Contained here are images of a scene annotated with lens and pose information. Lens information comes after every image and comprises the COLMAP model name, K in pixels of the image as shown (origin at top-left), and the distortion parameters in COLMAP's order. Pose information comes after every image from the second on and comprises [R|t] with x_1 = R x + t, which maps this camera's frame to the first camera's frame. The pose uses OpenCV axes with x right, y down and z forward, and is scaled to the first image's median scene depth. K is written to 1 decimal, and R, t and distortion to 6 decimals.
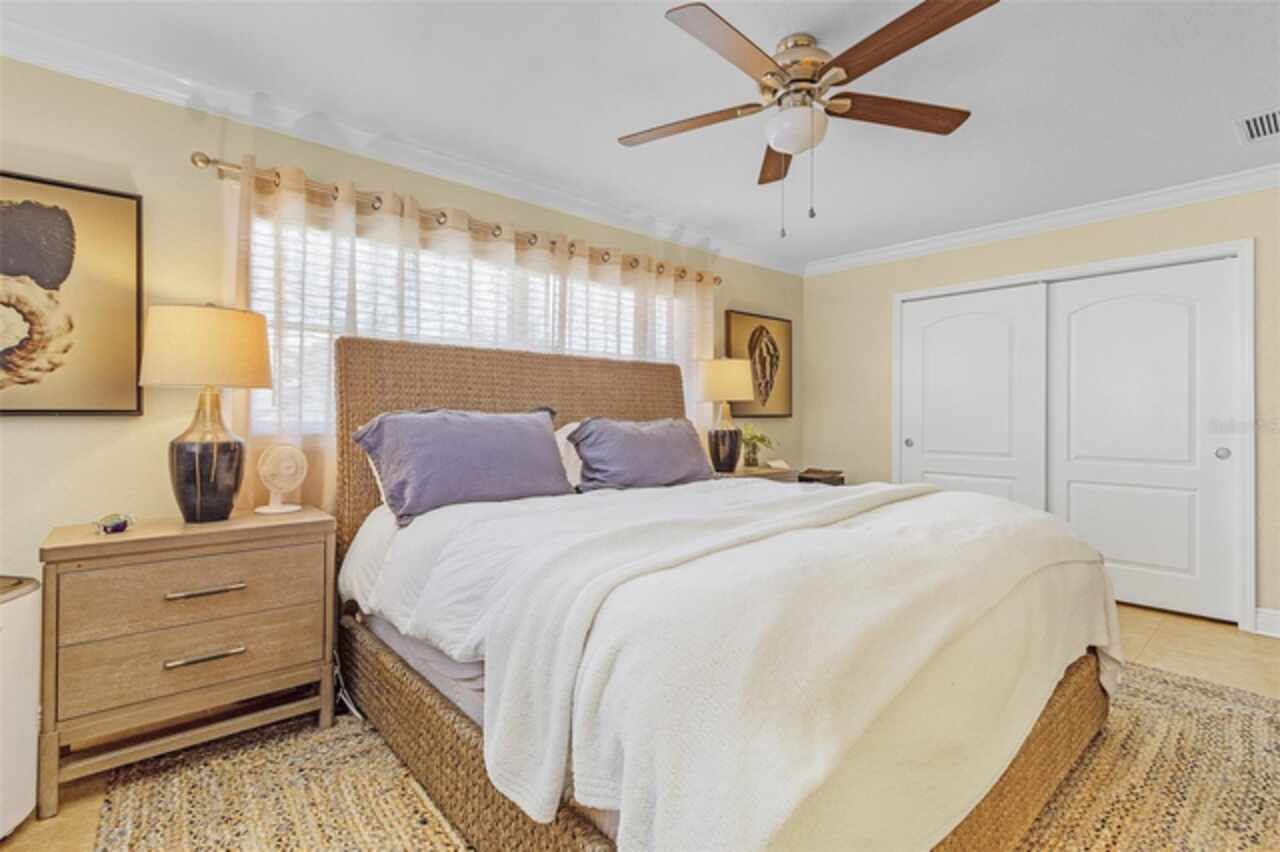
lens RADIAL K [[601.9, 0, 632.8], [0, 601.9, 418.3], [0, 0, 1]] dist [0.012067, -0.000444]
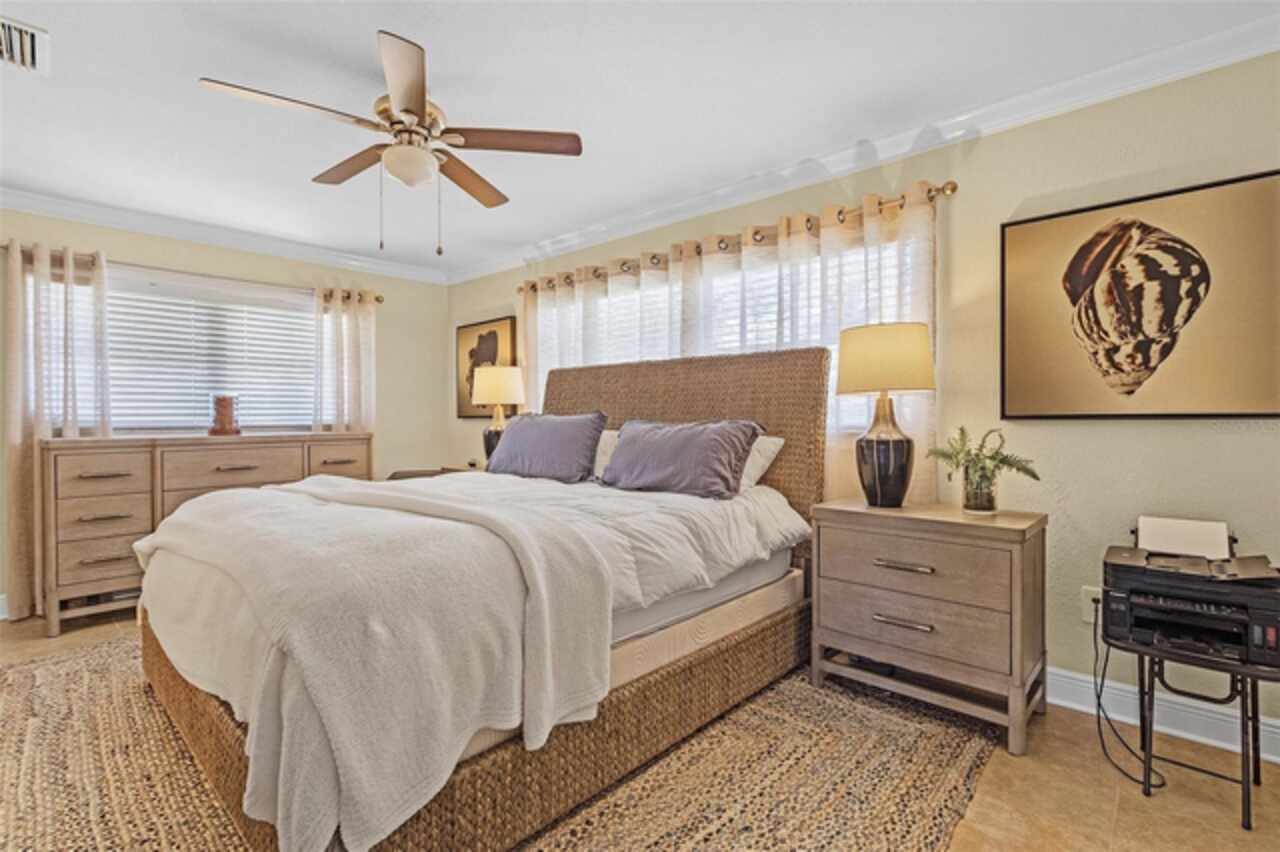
lens RADIAL K [[601.9, 0, 631.9], [0, 601.9, 421.1], [0, 0, 1]] dist [0.012067, -0.000444]
pose [[0.104905, 0.003485, -0.994476, 0.640691], [-0.001424, 0.999993, 0.003354, -0.001053], [0.994481, 0.001065, 0.104910, 0.572695]]
